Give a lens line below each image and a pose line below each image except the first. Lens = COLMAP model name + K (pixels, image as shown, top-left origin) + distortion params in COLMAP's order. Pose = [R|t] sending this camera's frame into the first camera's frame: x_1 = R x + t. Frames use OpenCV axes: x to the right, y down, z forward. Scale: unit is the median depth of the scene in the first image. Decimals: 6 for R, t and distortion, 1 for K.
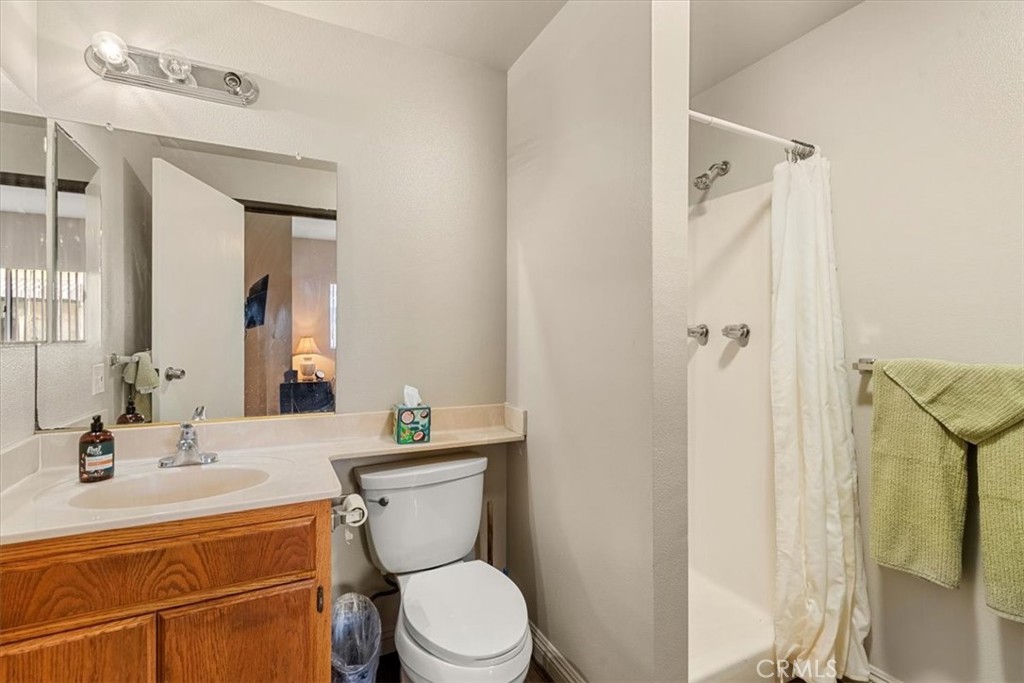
lens RADIAL K [[477.0, 0, 509.7], [0, 477.0, 338.0], [0, 0, 1]] dist [-0.002734, 0.000069]
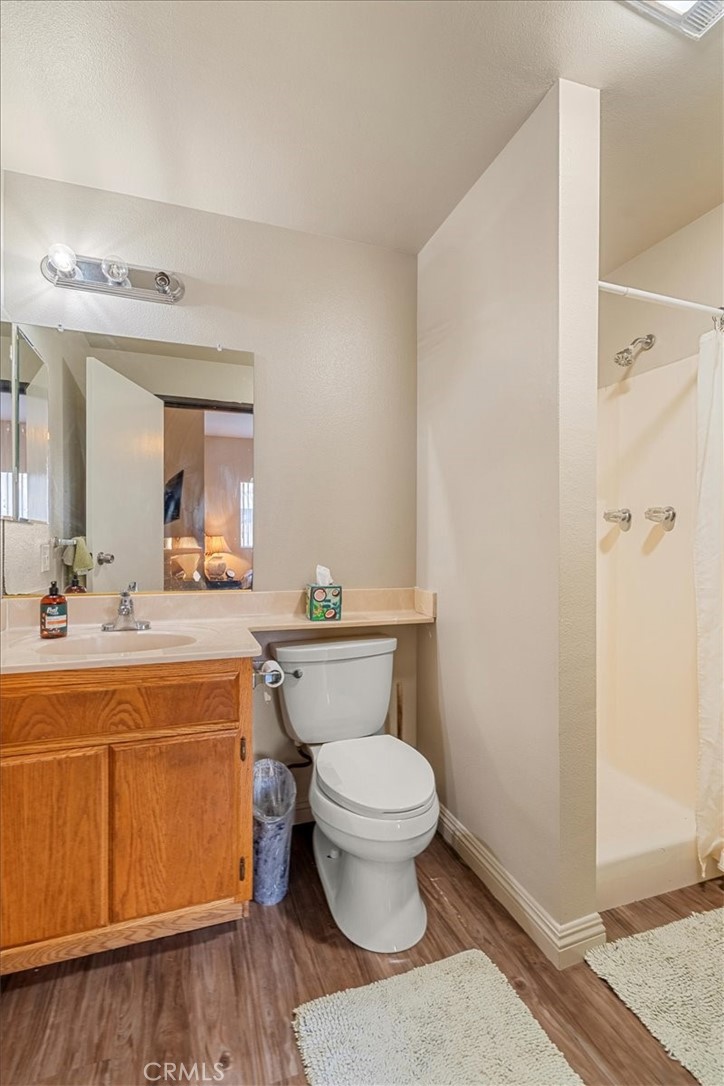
lens RADIAL K [[505.9, 0, 362.0], [0, 505.9, 543.0], [0, 0, 1]] dist [-0.002734, 0.000069]
pose [[0.992684, 0.000886, -0.120741, 0.010884], [-0.000096, 0.999979, 0.006552, 0.048549], [0.120744, -0.006492, 0.992662, -0.088264]]
